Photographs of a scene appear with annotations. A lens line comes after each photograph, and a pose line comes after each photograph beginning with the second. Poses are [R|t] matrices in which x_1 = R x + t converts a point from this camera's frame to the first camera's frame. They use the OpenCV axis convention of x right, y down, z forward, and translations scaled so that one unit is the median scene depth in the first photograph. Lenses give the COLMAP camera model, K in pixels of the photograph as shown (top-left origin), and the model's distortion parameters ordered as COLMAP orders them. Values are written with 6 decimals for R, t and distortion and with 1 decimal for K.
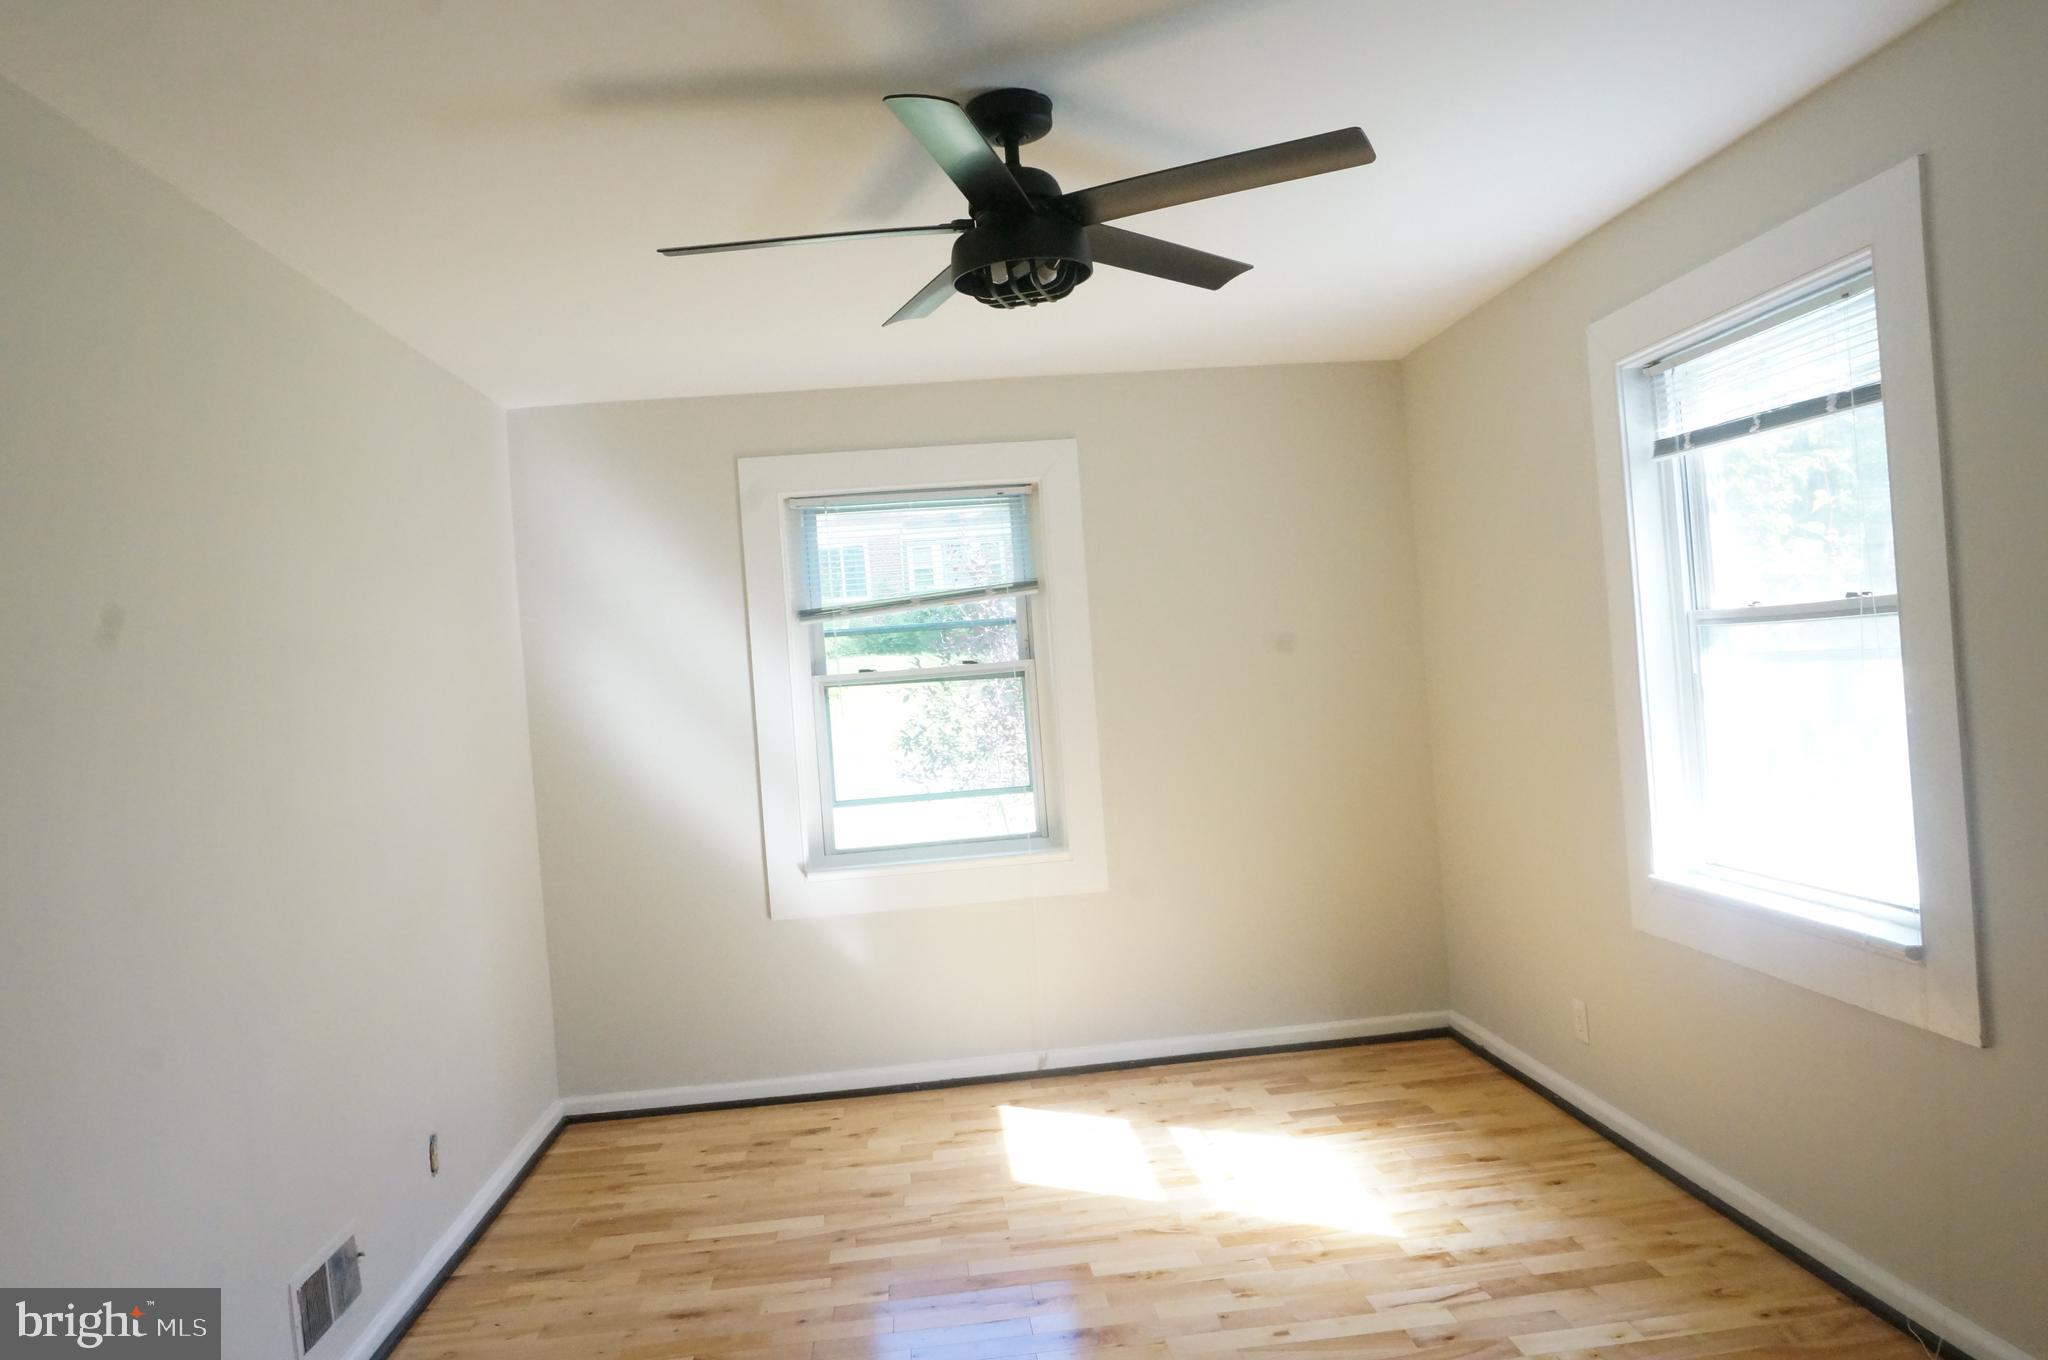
lens RADIAL K [[1364.1, 0, 1022.8], [0, 1364.1, 675.5], [0, 0, 1]] dist [-0.048817, 0.032165]
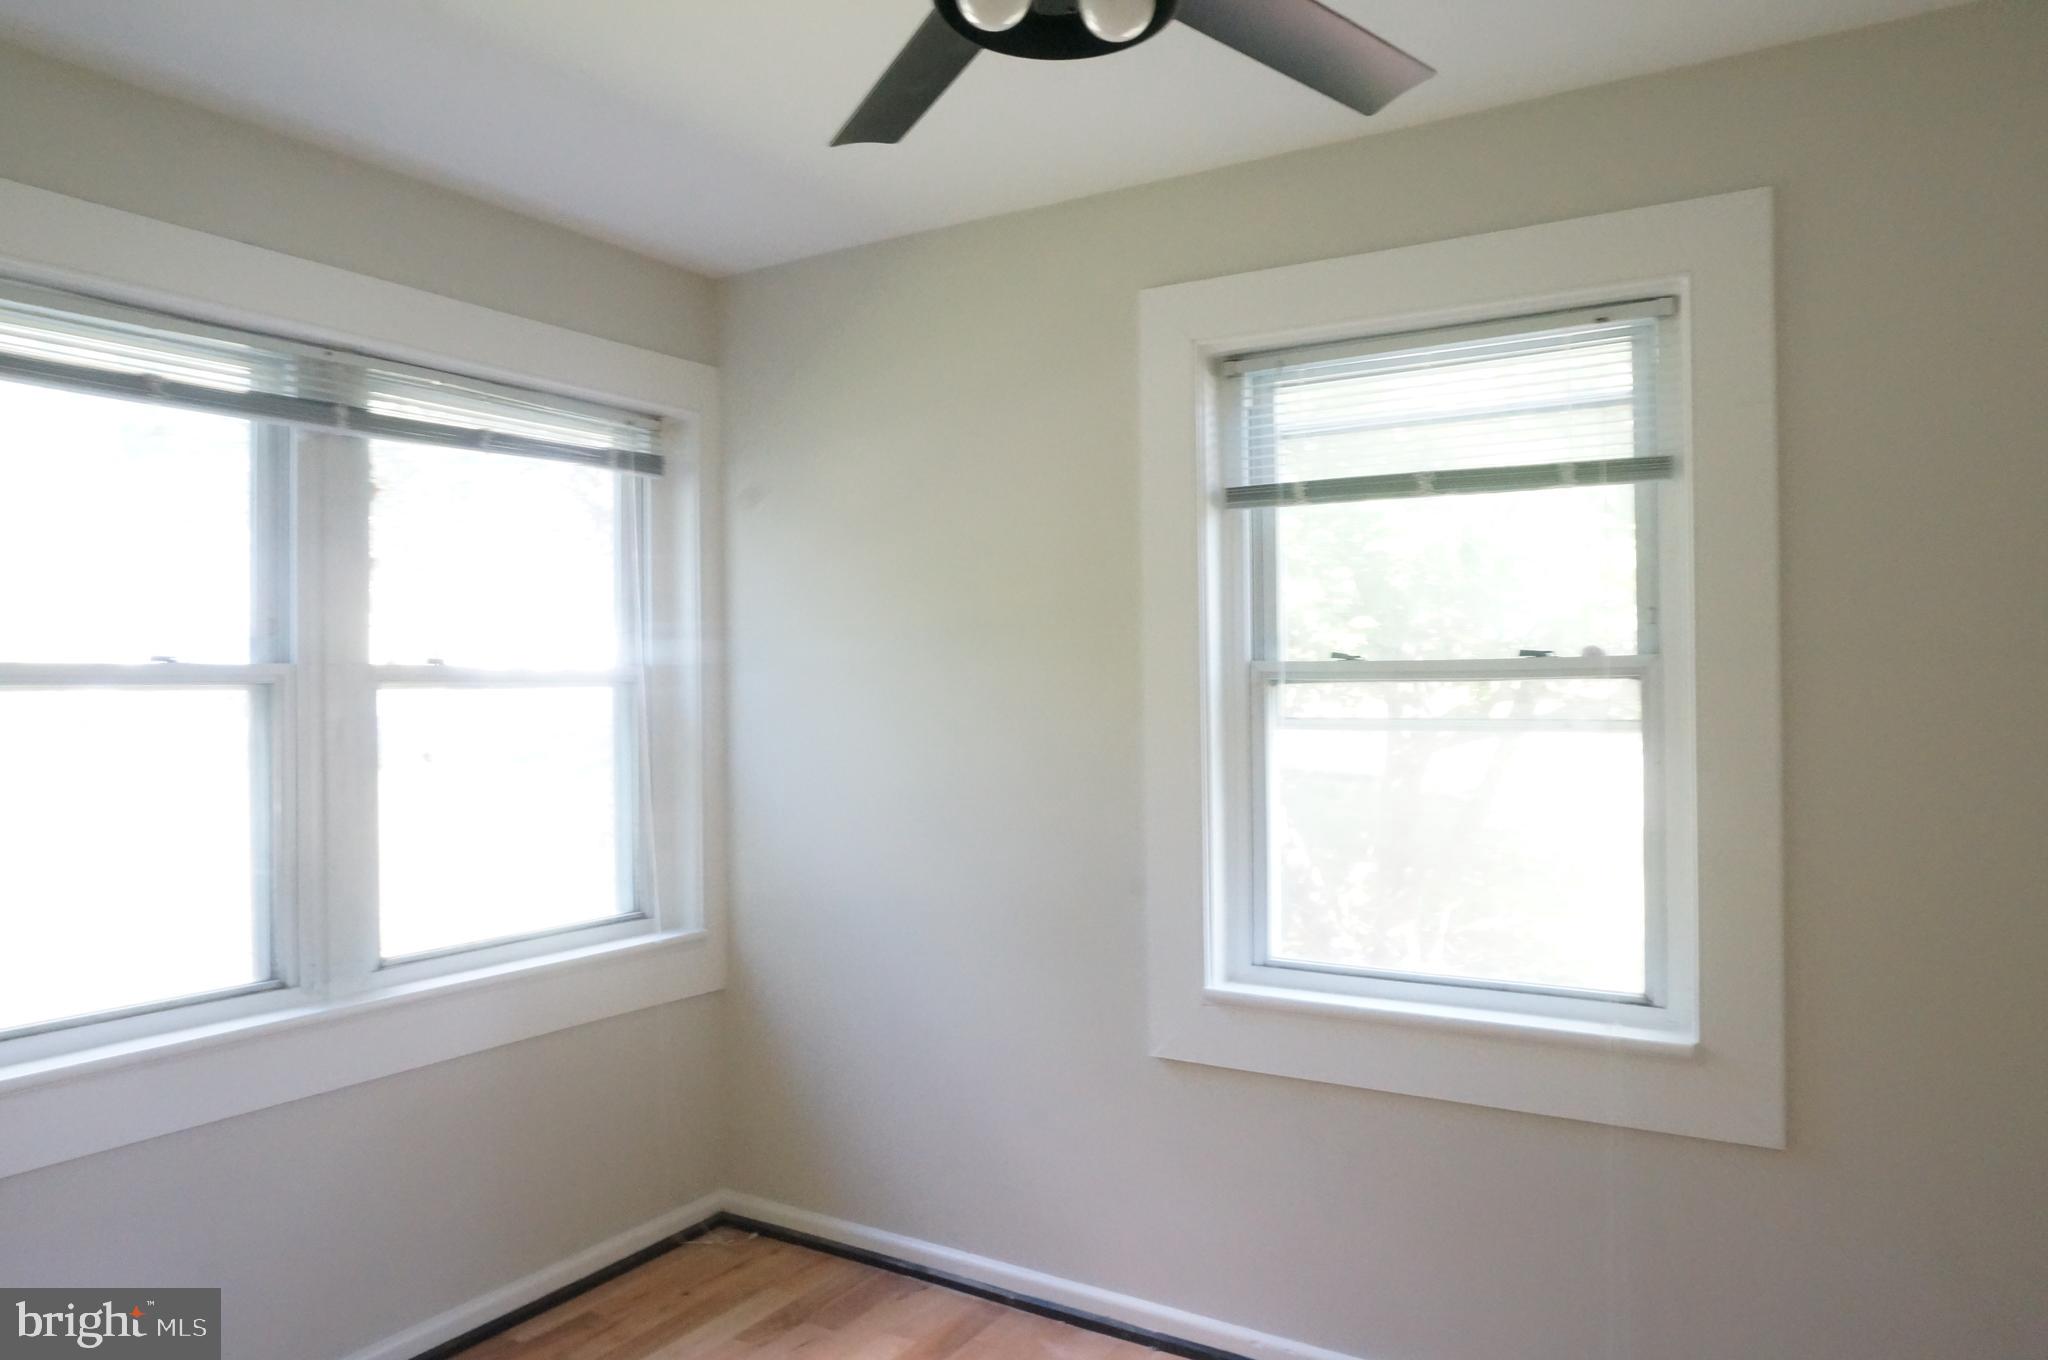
lens RADIAL K [[1364.1, 0, 1010.1], [0, 1364.1, 676.9], [0, 0, 1]] dist [-0.048817, 0.032165]
pose [[0.595960, 0.067184, 0.800198, -0.309153], [-0.032265, 0.997693, -0.059736, 0.019792], [-0.802365, 0.009782, 0.596753, 0.720476]]
